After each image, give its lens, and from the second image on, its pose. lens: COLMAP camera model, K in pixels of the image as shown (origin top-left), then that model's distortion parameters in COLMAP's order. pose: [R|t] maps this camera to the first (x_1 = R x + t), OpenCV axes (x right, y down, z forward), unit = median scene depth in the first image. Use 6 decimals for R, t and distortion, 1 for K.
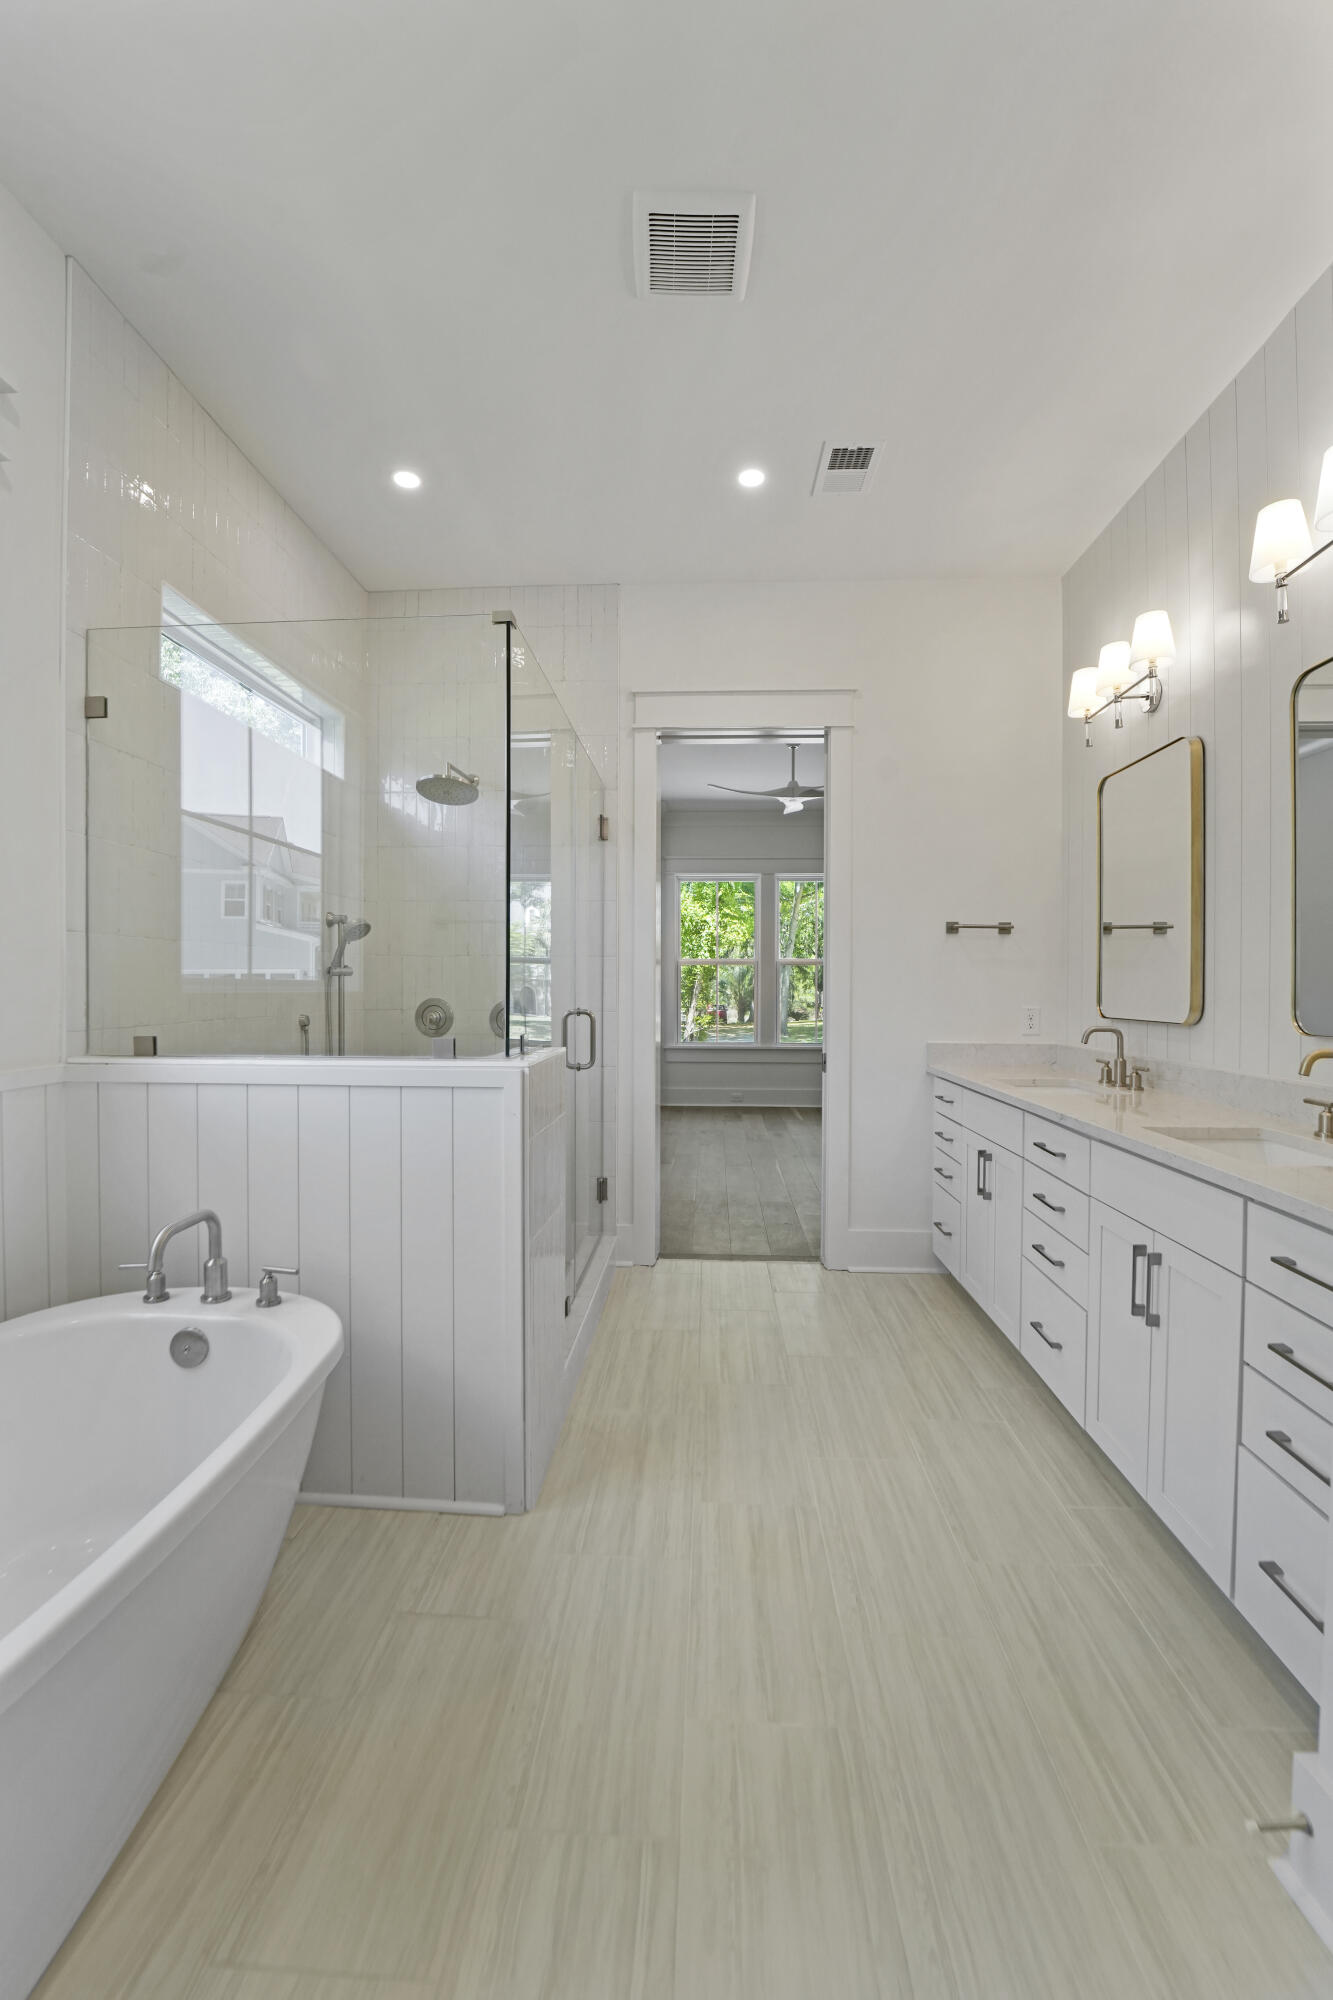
lens RADIAL K [[818.9, 0, 645.3], [0, 818.9, 994.2], [0, 0, 1]] dist [-0.020726, -0.000161]
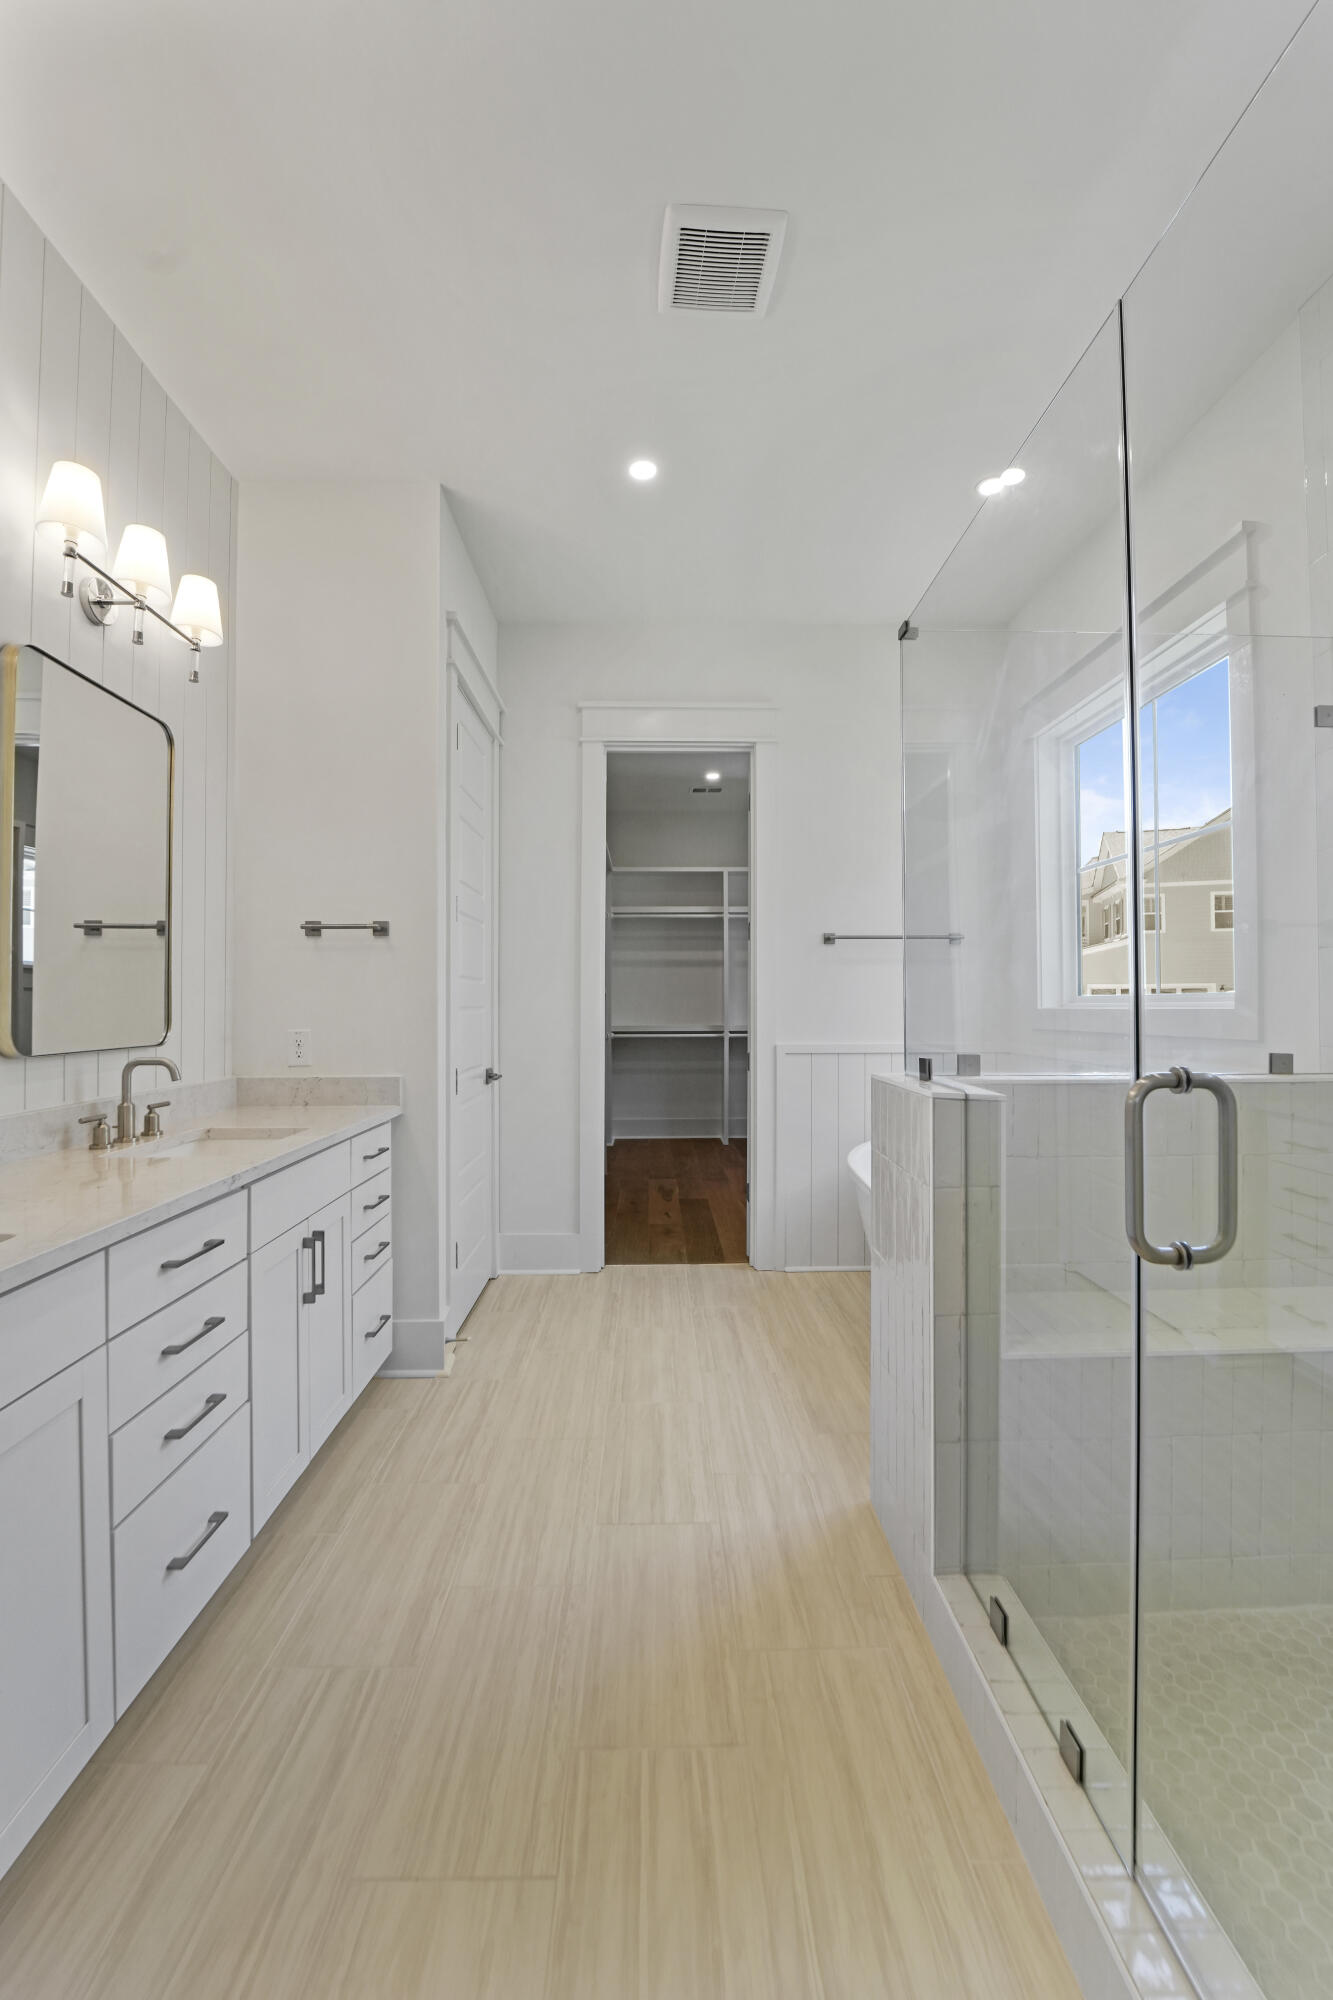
lens RADIAL K [[818.9, 0, 671.7], [0, 818.9, 999.1], [0, 0, 1]] dist [-0.020726, -0.000161]
pose [[-0.994359, -0.004119, -0.105987, 0.173919], [-0.004316, 0.999989, 0.001631, -0.010519], [0.105979, 0.002079, -0.994366, 1.535284]]
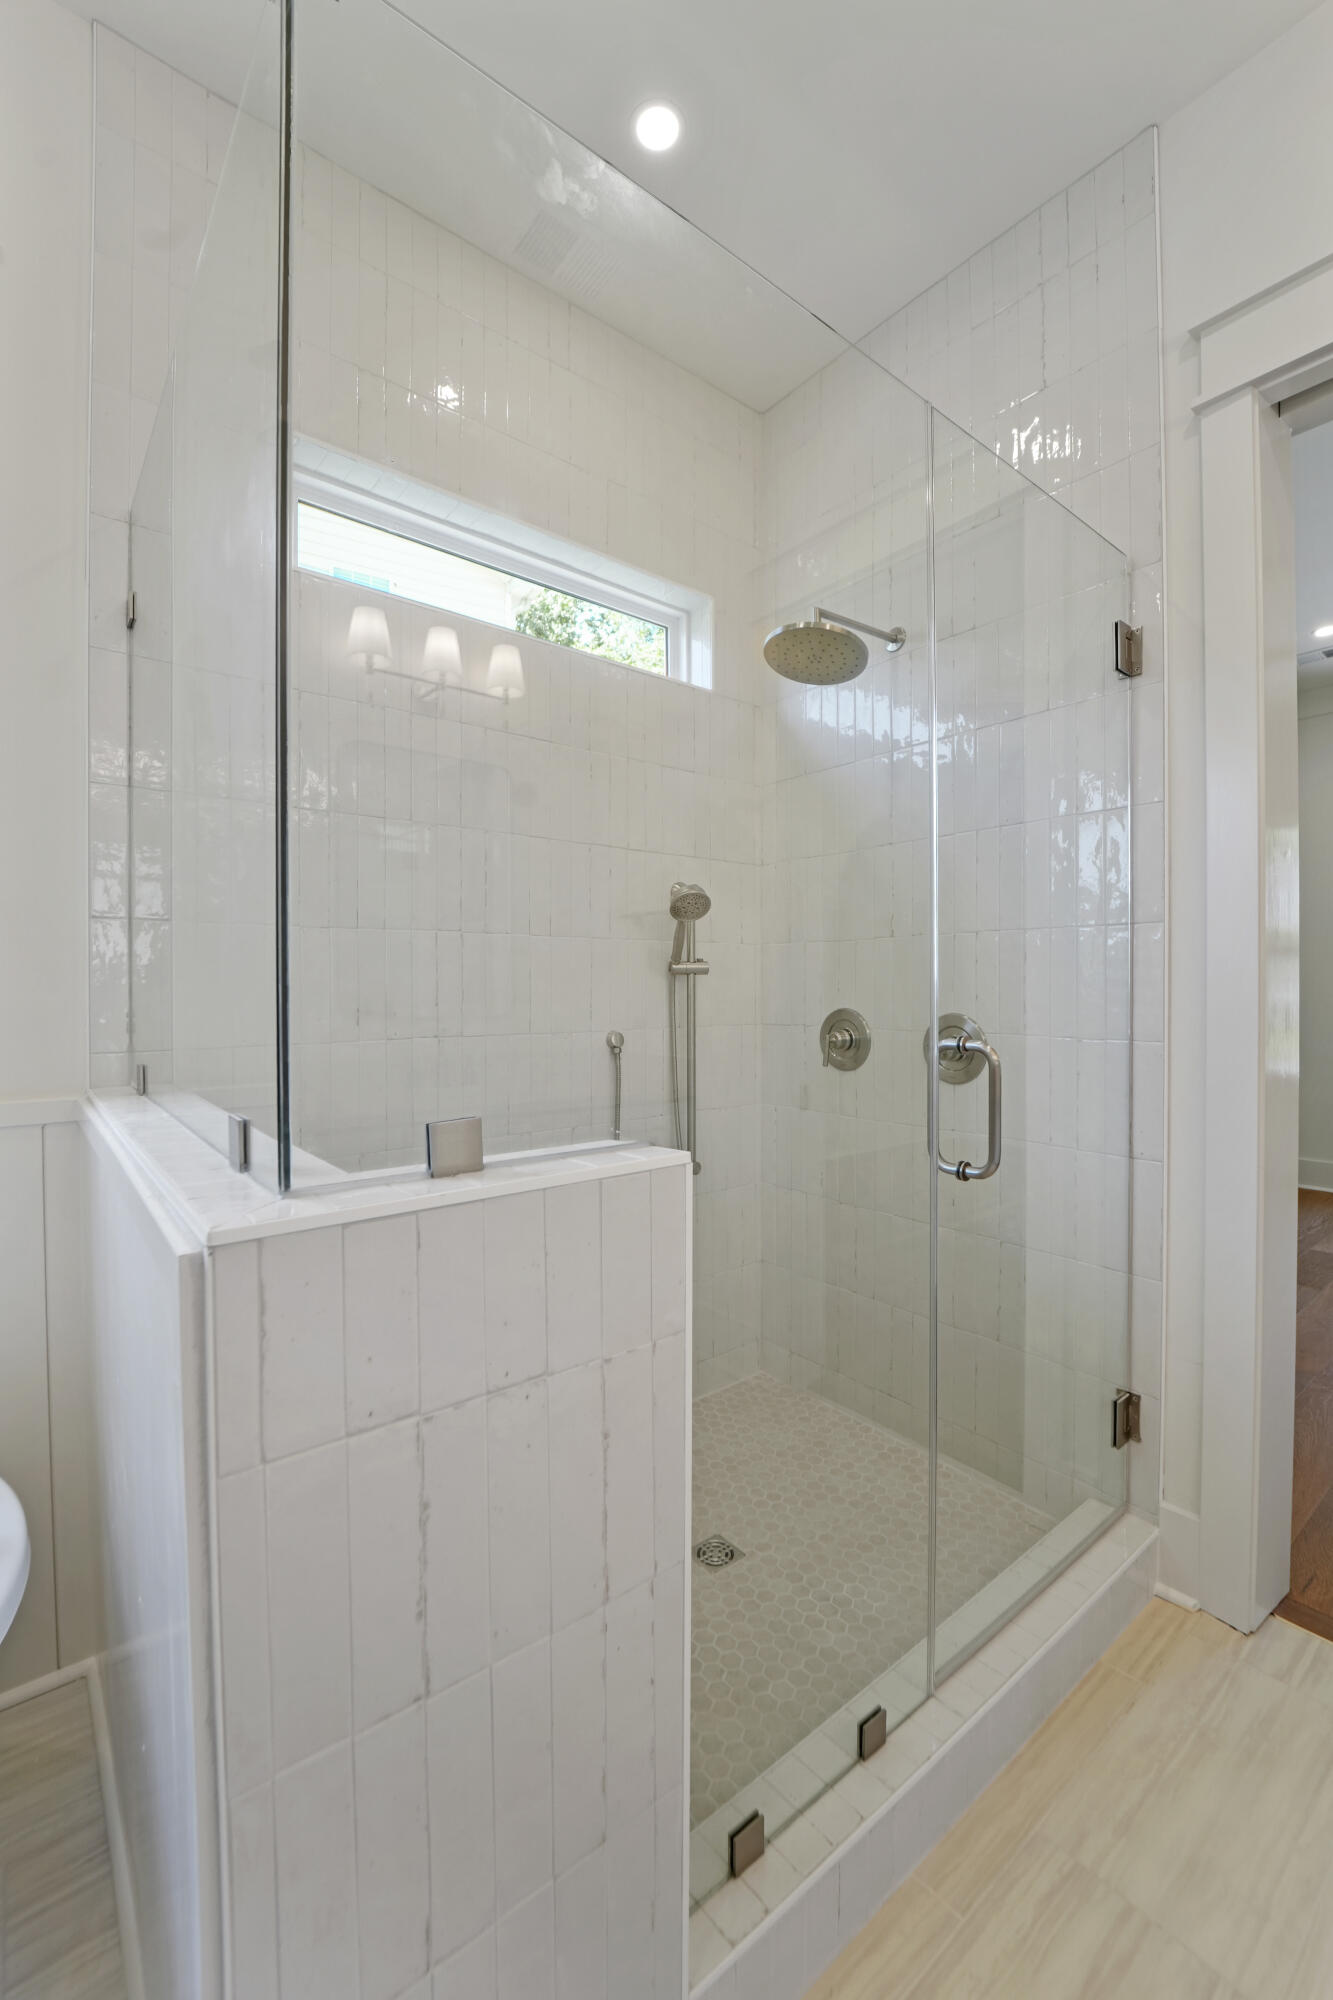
lens RADIAL K [[818.9, 0, 683.9], [0, 818.9, 996.9], [0, 0, 1]] dist [-0.020726, -0.000161]
pose [[0.692193, -0.002473, -0.721708, 0.150951], [0.002274, 0.999997, -0.001245, -0.004149], [0.721708, -0.000779, 0.692197, 0.688259]]
